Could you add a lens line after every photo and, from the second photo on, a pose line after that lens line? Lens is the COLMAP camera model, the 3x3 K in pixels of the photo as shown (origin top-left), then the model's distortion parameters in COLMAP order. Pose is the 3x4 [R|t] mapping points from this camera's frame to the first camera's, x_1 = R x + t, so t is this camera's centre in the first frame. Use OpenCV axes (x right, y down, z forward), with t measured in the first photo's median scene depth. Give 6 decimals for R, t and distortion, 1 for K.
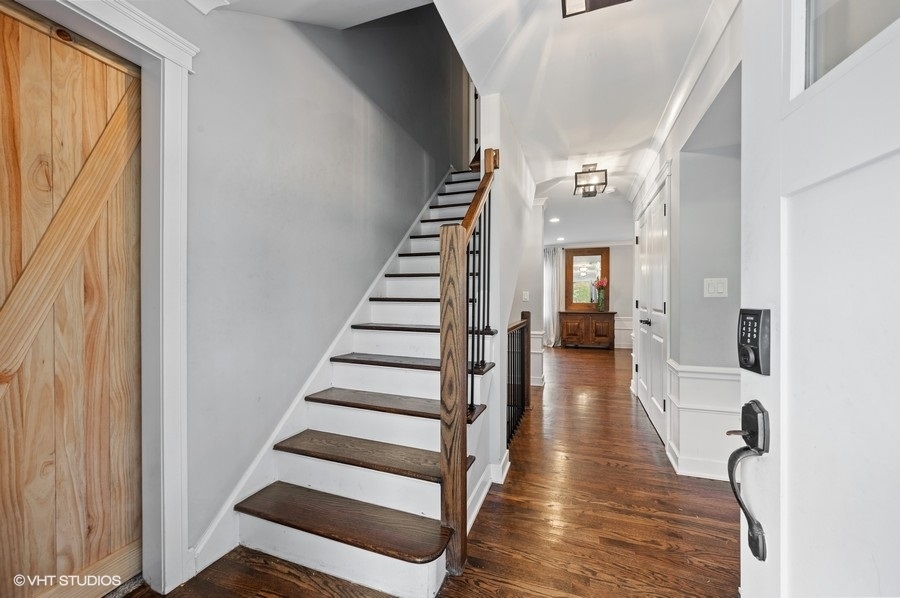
lens RADIAL K [[351.8, 0, 443.2], [0, 351.8, 298.1], [0, 0, 1]] dist [-0.001220, -0.000116]
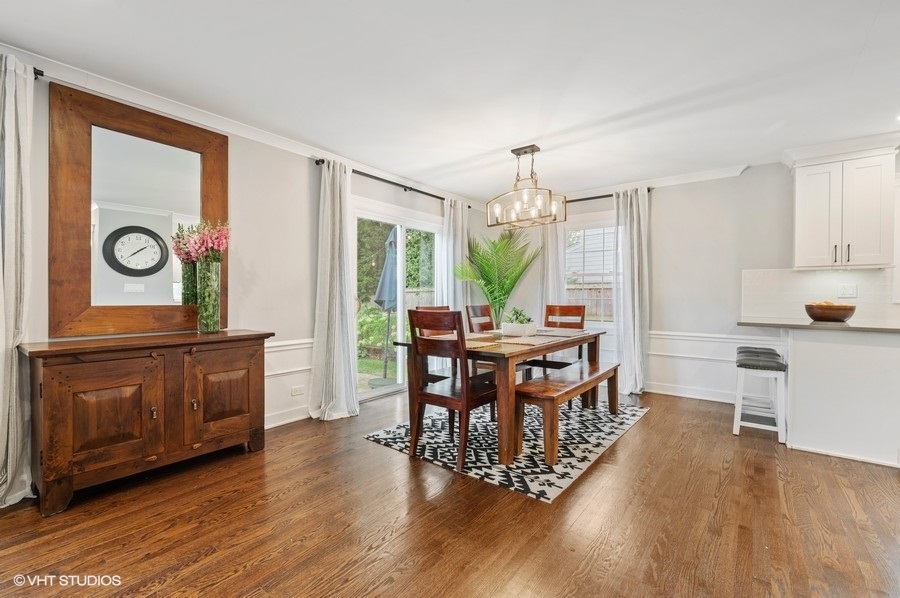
lens RADIAL K [[397.6, 0, 454.1], [0, 397.6, 301.1], [0, 0, 1]] dist [-0.000380, 0.000062]
pose [[0.267152, -0.006901, 0.963630, 0.160448], [-0.001989, 0.999968, 0.007712, 0.006264], [-0.963652, -0.003977, 0.267130, 0.665589]]
